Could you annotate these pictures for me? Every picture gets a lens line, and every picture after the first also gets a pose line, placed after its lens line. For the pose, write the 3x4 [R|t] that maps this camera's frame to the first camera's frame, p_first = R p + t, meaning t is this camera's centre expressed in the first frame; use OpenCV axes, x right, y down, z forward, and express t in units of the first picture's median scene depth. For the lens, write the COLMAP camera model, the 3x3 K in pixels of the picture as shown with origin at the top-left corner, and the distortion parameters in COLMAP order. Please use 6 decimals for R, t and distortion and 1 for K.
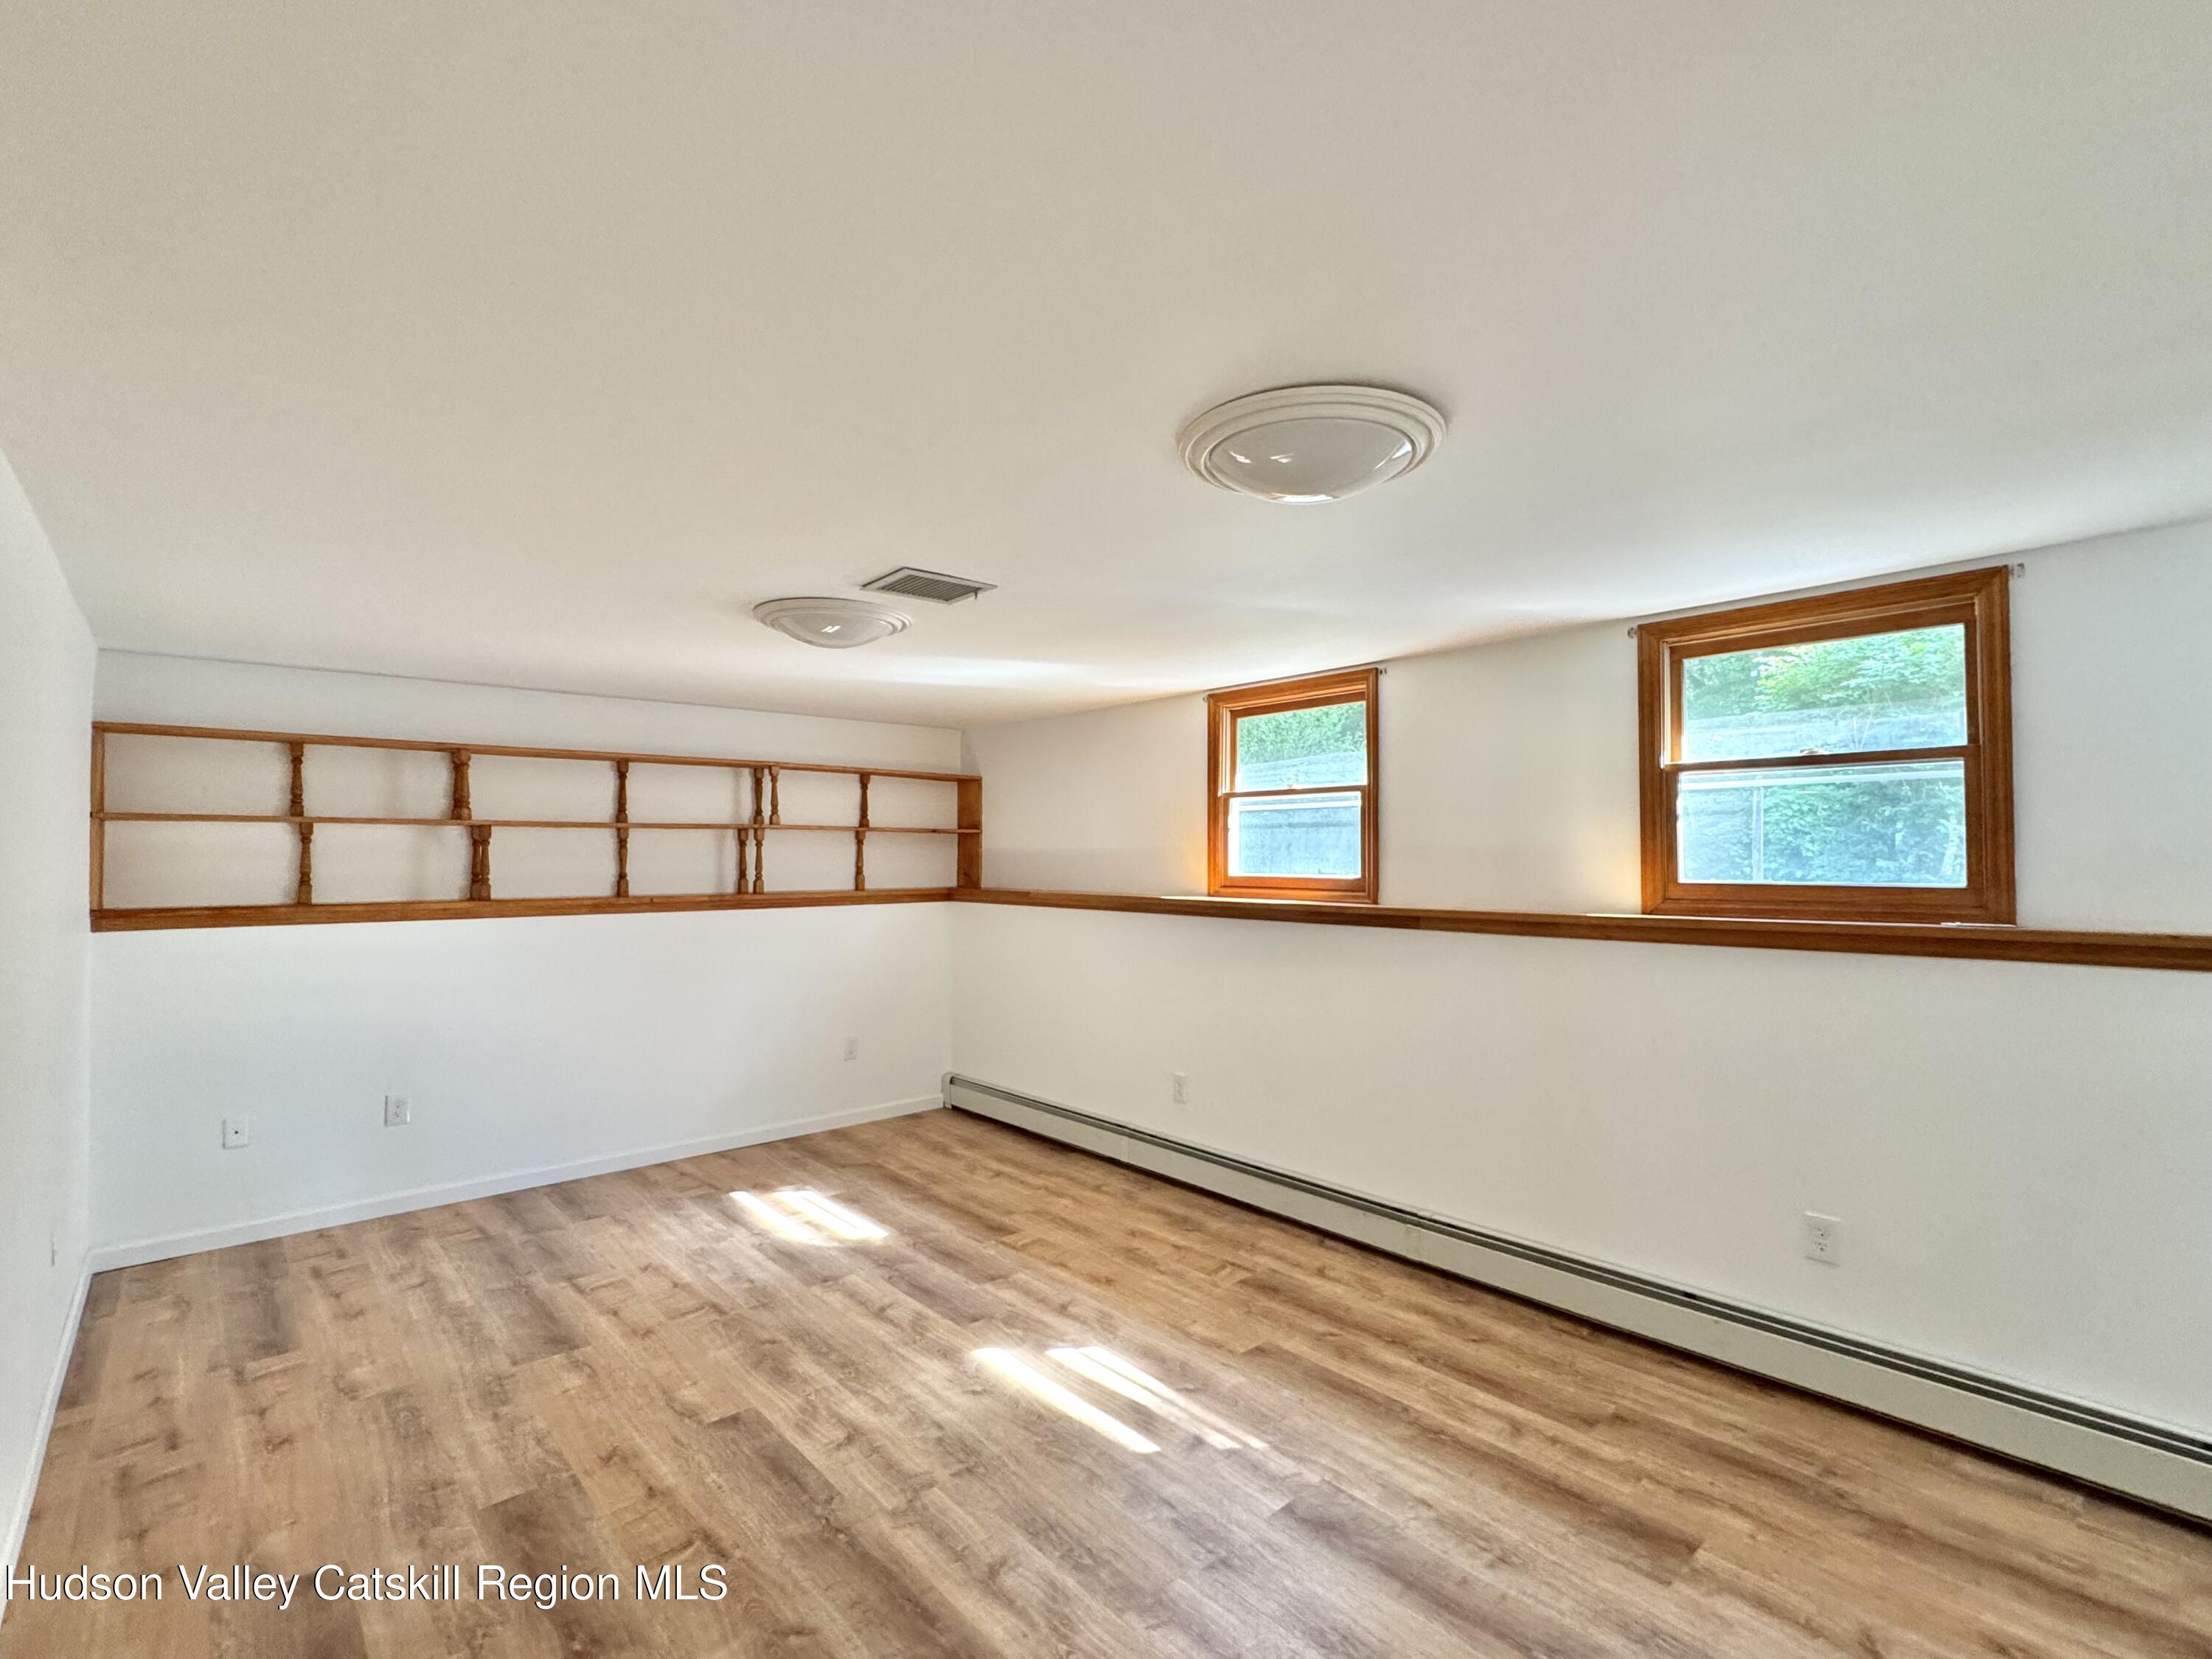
lens RADIAL K [[1017.2, 0, 1106.0], [0, 1017.2, 829.5], [0, 0, 1]] dist [-0.004124, 0.000144]
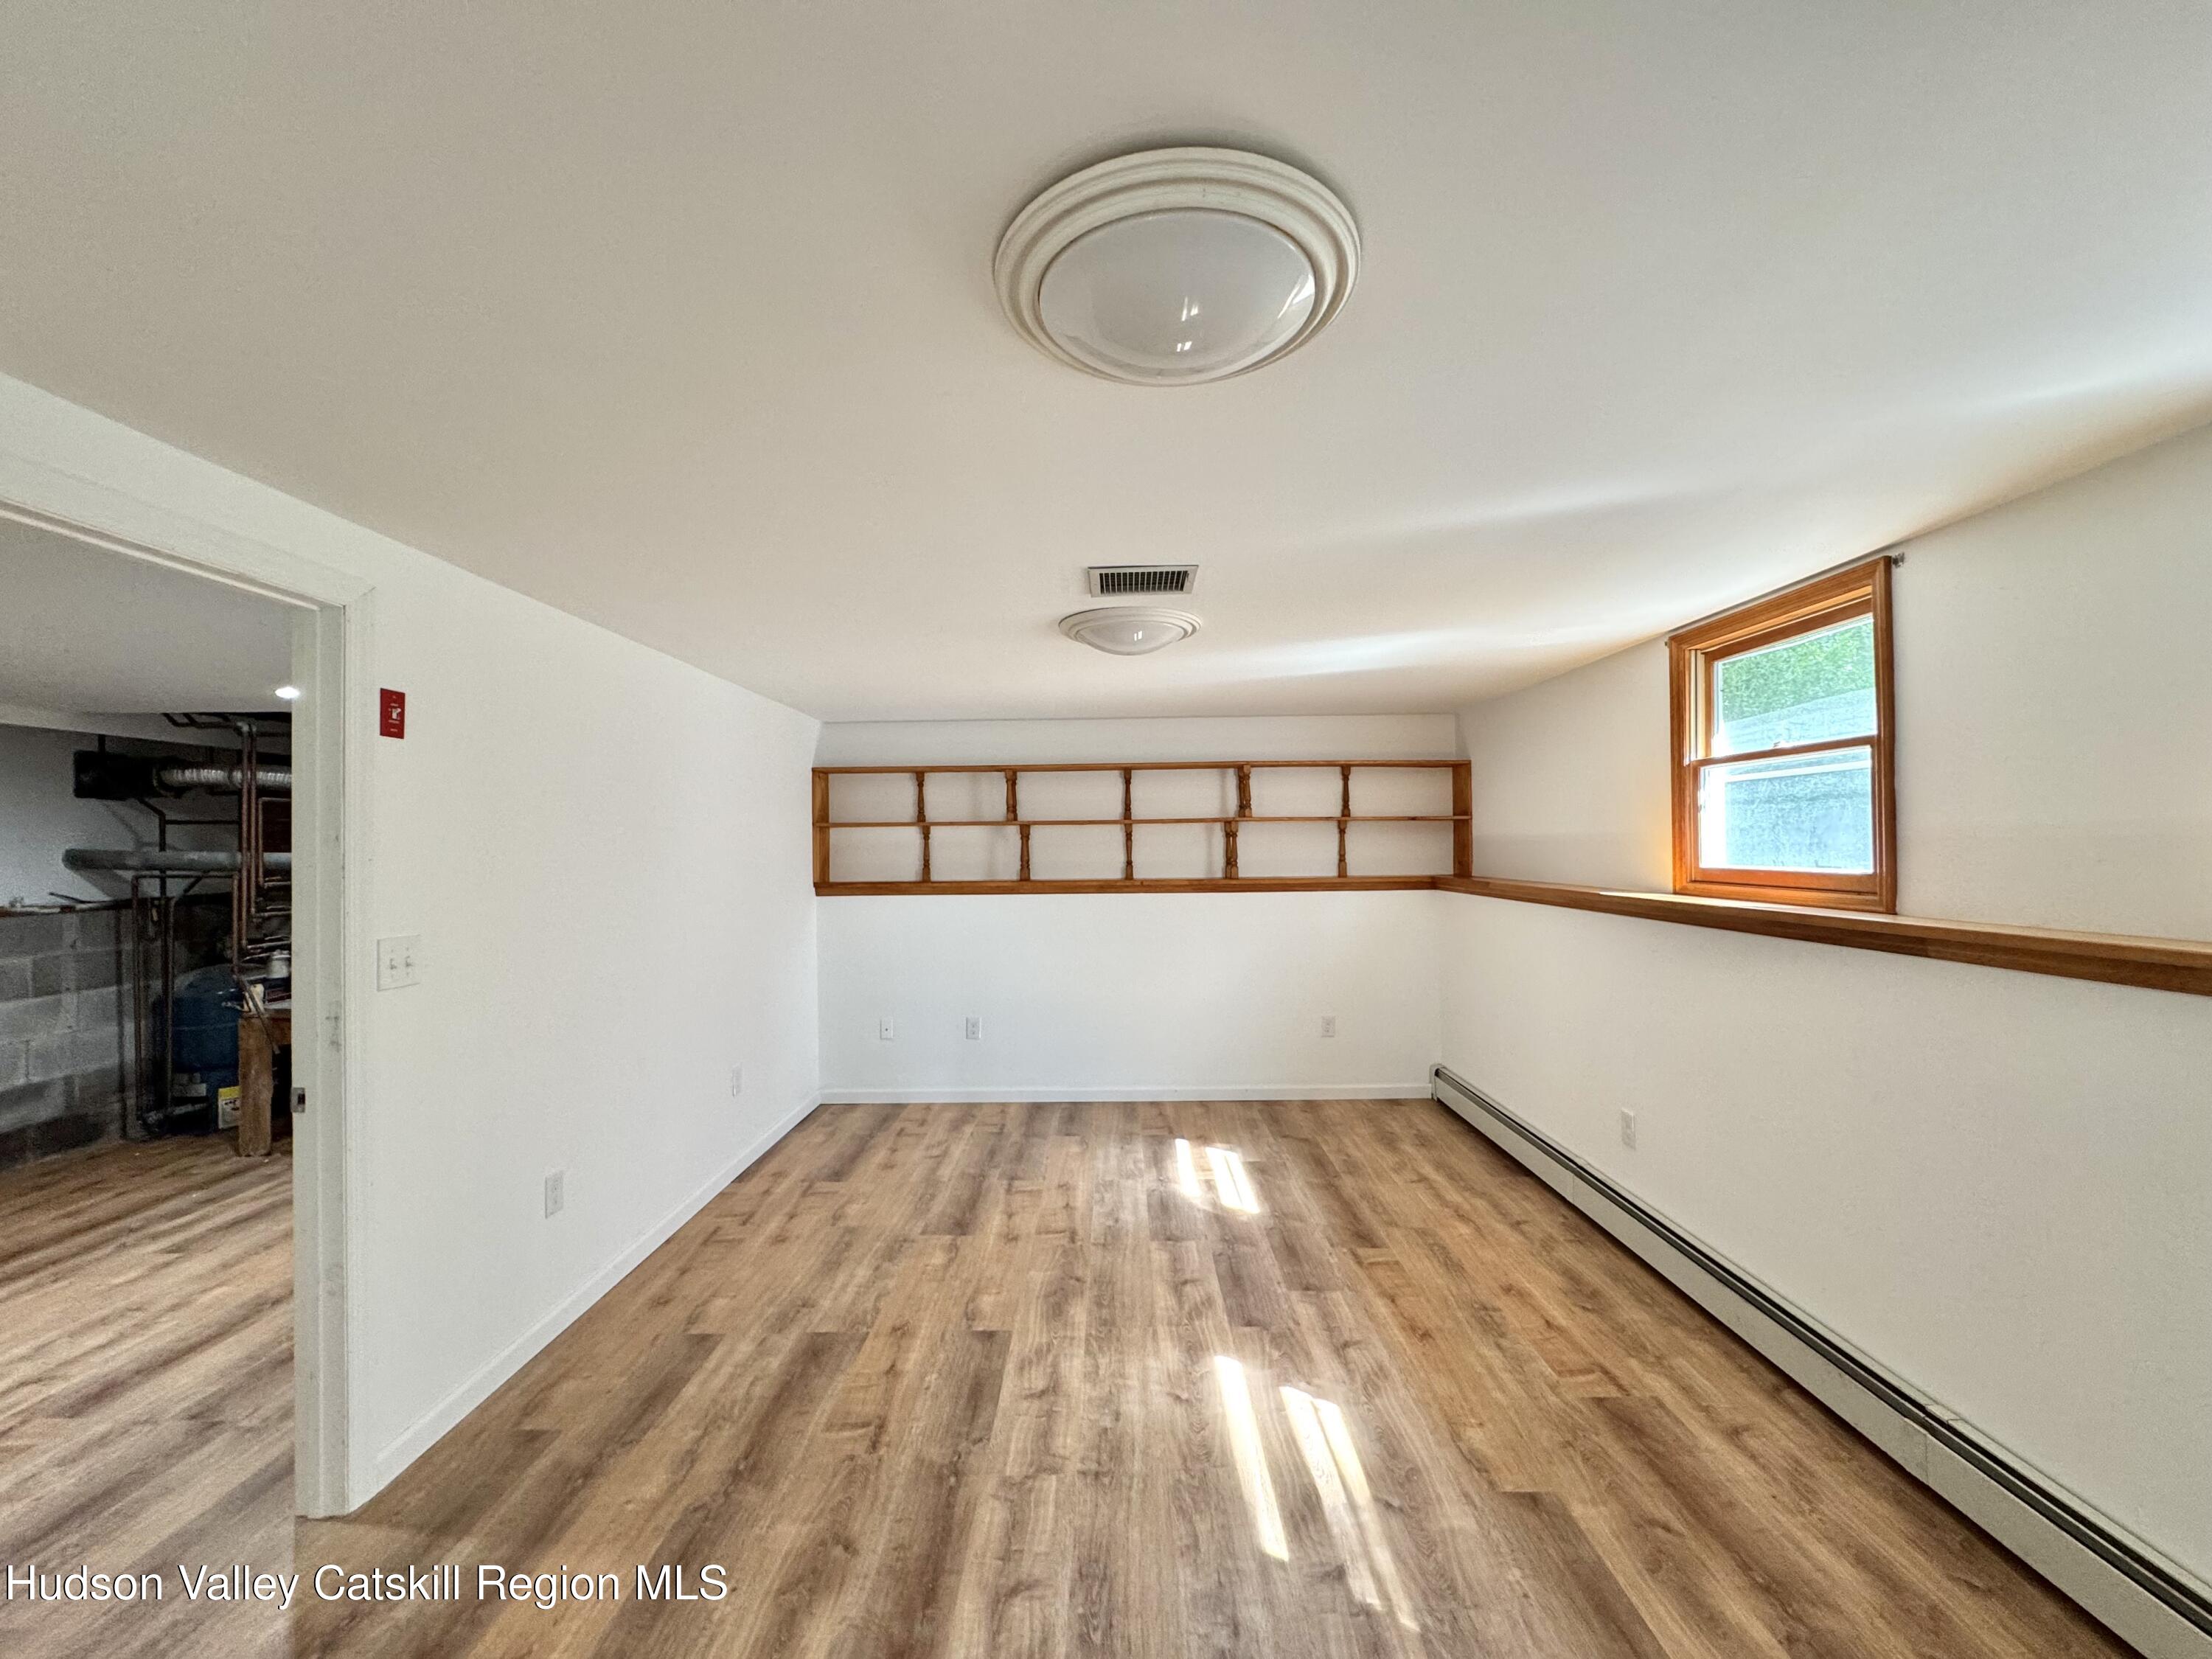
lens RADIAL K [[881.8, 0, 1107.2], [0, 881.8, 830.6], [0, 0, 1]] dist [-0.002788, 0.000931]
pose [[0.738250, -0.018224, -0.674280, 0.272797], [0.026850, 0.999637, 0.002379, 0.004008], [0.673992, -0.019861, 0.738472, 0.232478]]
